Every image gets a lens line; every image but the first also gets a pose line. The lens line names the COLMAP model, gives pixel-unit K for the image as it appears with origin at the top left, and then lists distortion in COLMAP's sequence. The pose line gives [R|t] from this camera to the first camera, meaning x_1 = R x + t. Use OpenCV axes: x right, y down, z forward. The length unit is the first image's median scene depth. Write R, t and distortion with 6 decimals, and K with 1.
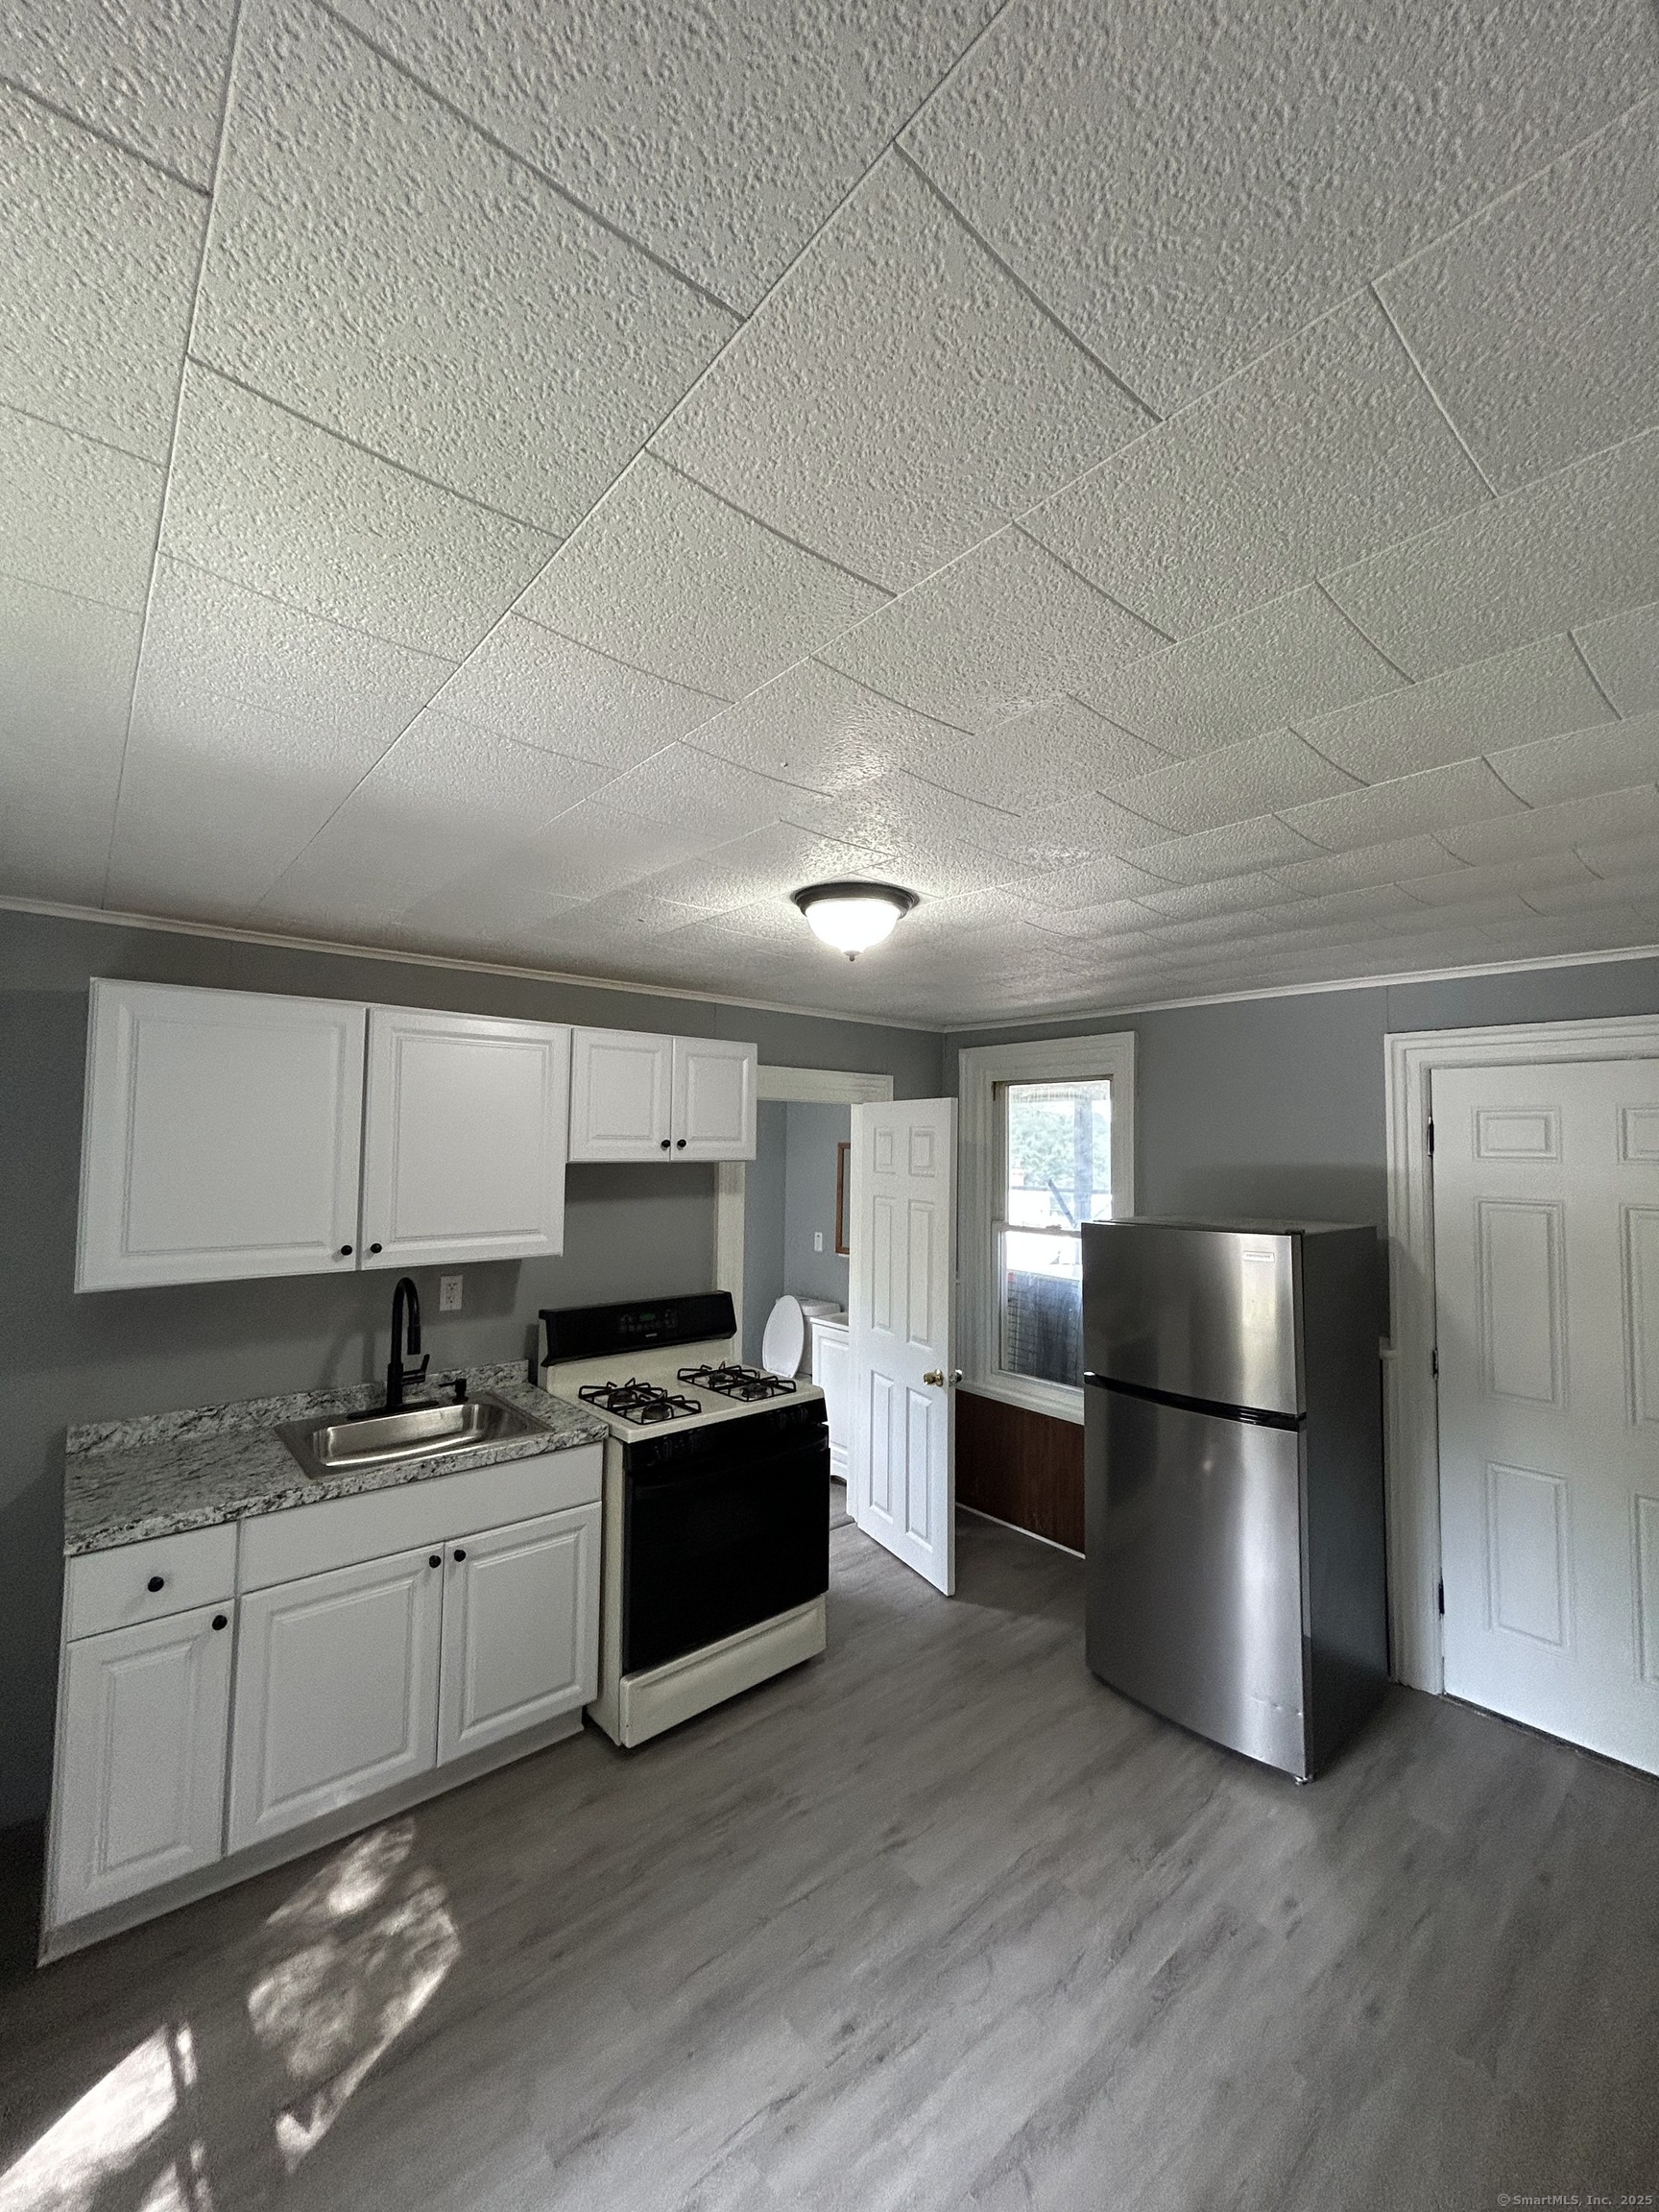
lens RADIAL K [[887.8, 0, 828.3], [0, 887.8, 1111.5], [0, 0, 1]] dist [-0.002059, -0.000036]
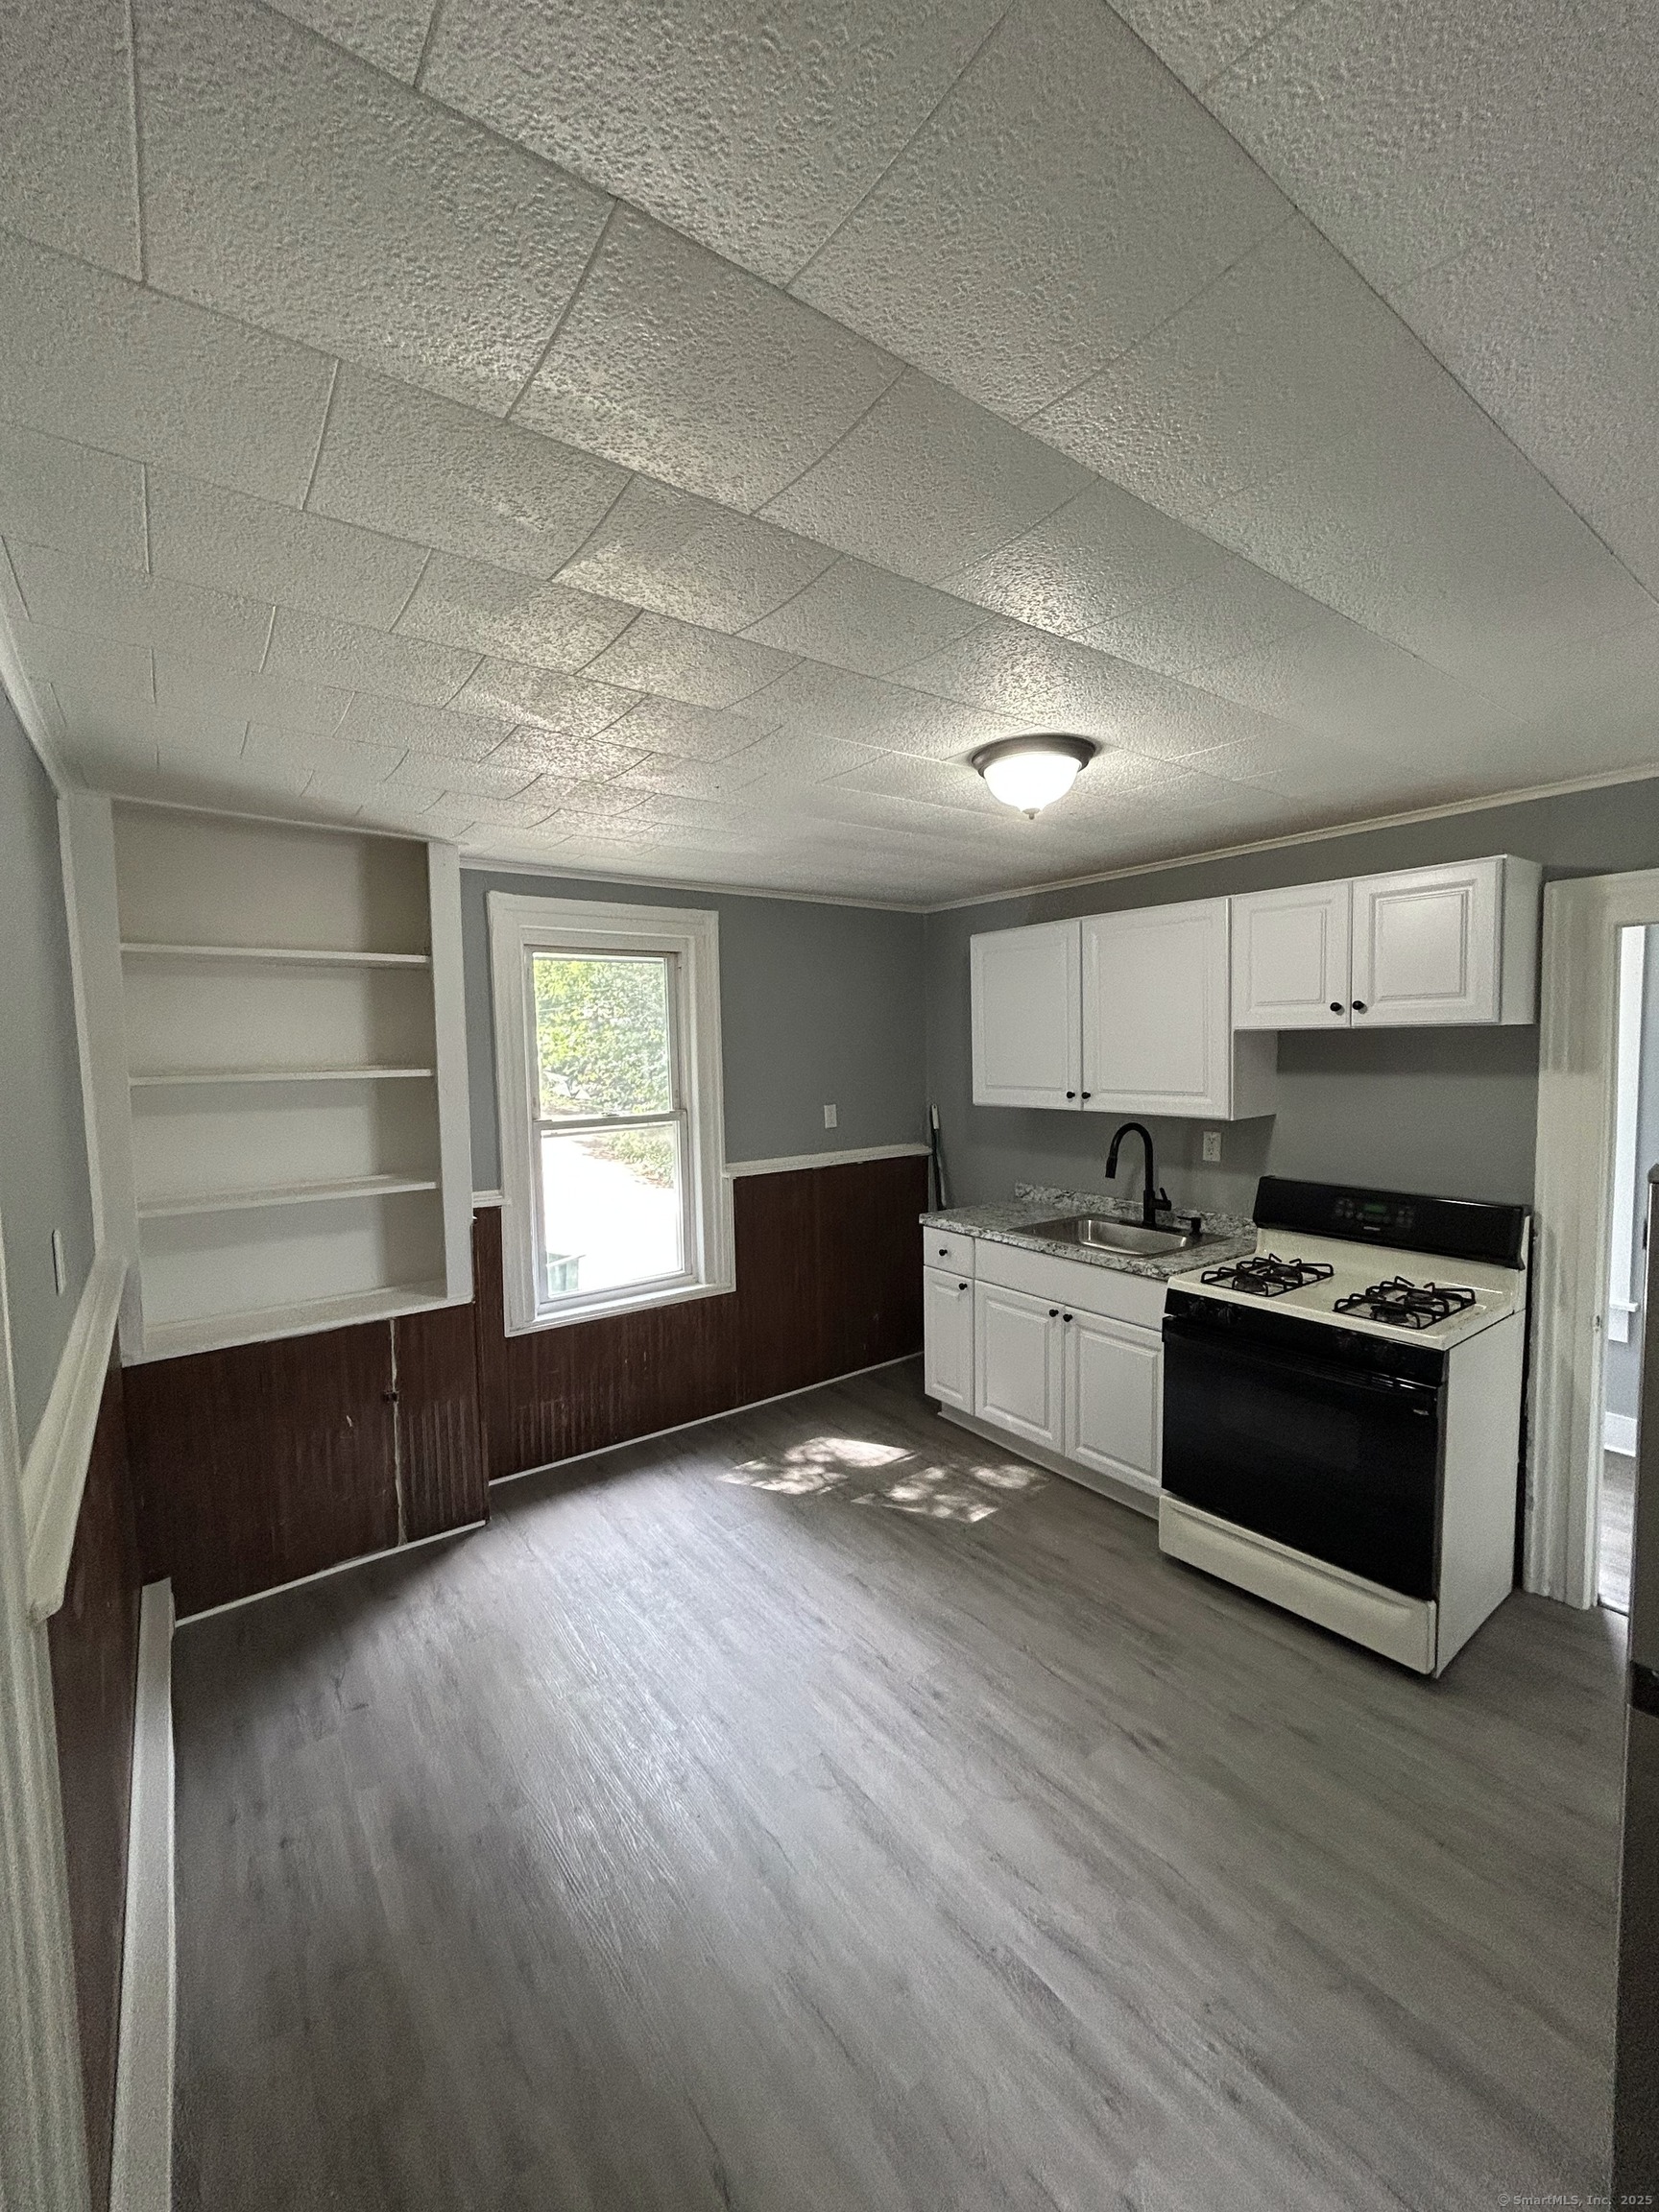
lens RADIAL K [[887.8, 0, 826.0], [0, 887.8, 1116.4], [0, 0, 1]] dist [-0.002059, -0.000036]
pose [[-0.072360, 0.072290, -0.994755, 0.931771], [0.056592, 0.996061, 0.068268, 0.071577], [0.995772, -0.051356, -0.076166, 0.725502]]
